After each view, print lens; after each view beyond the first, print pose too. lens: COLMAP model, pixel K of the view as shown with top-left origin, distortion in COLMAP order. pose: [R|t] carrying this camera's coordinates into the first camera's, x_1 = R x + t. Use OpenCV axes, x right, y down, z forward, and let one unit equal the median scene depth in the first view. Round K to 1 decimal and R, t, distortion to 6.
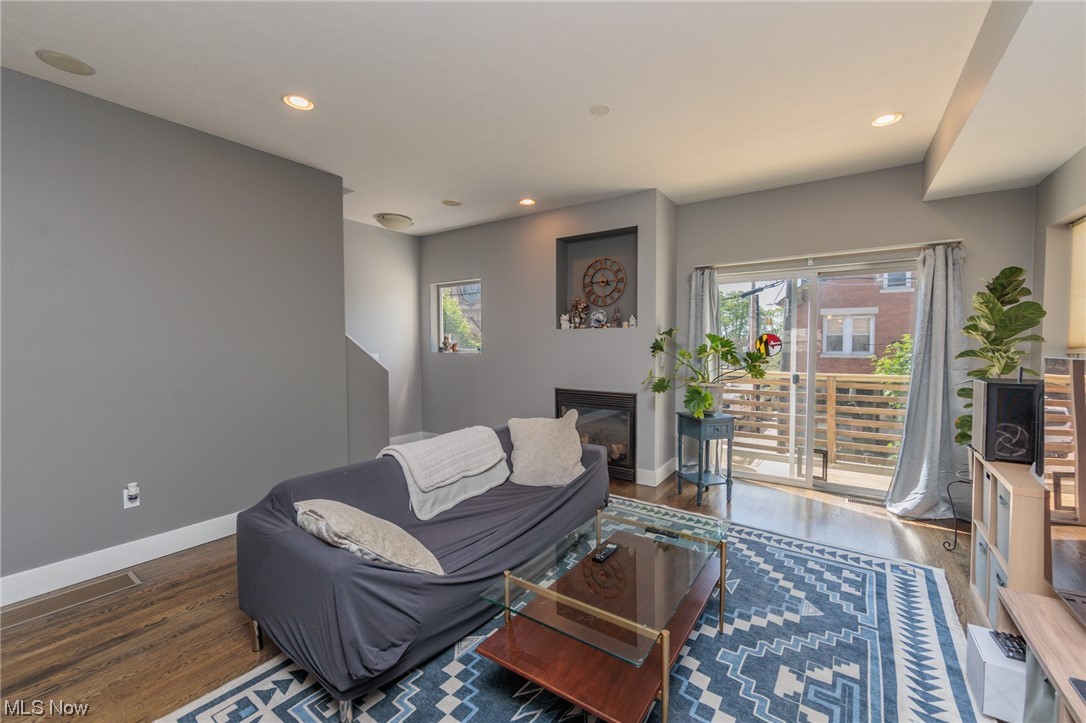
lens RADIAL K [[437.7, 0, 543.0], [0, 437.7, 361.5], [0, 0, 1]] dist [-0.001700, -0.000351]
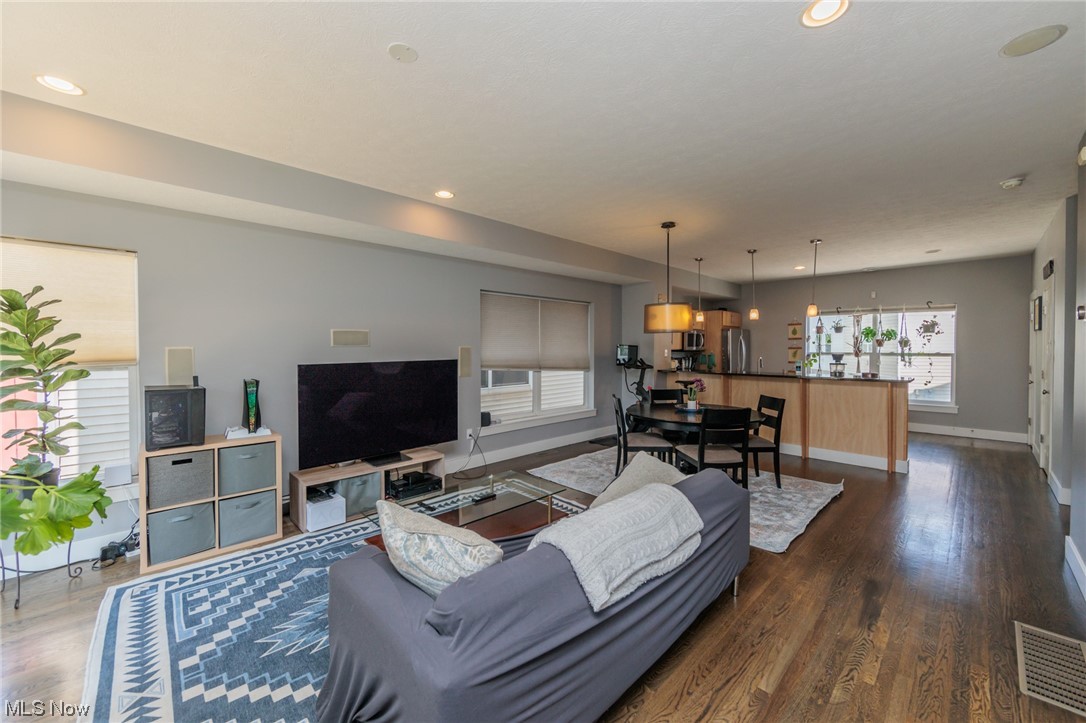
lens RADIAL K [[434.0, 0, 544.2], [0, 434.0, 354.1], [0, 0, 1]] dist [-0.001716, -0.000507]
pose [[-0.982115, 0.000438, 0.188280, -0.190110], [0.010781, 0.998487, 0.053916, -0.076457], [-0.187972, 0.054982, -0.980634, 1.339140]]
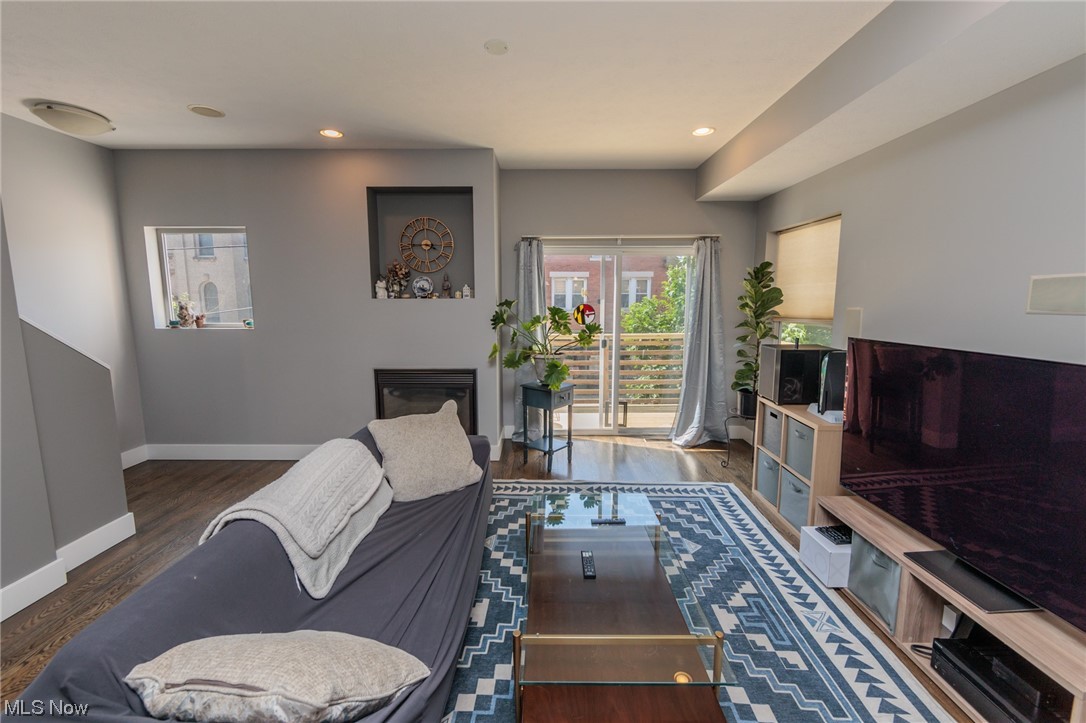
lens RADIAL K [[434.0, 0, 544.2], [0, 434.0, 354.1], [0, 0, 1]] dist [-0.001716, -0.000507]
pose [[0.828324, -0.072749, 0.555507, -0.228783], [0.025202, 0.995368, 0.092774, -0.051989], [-0.559683, -0.062847, 0.826320, 0.177212]]
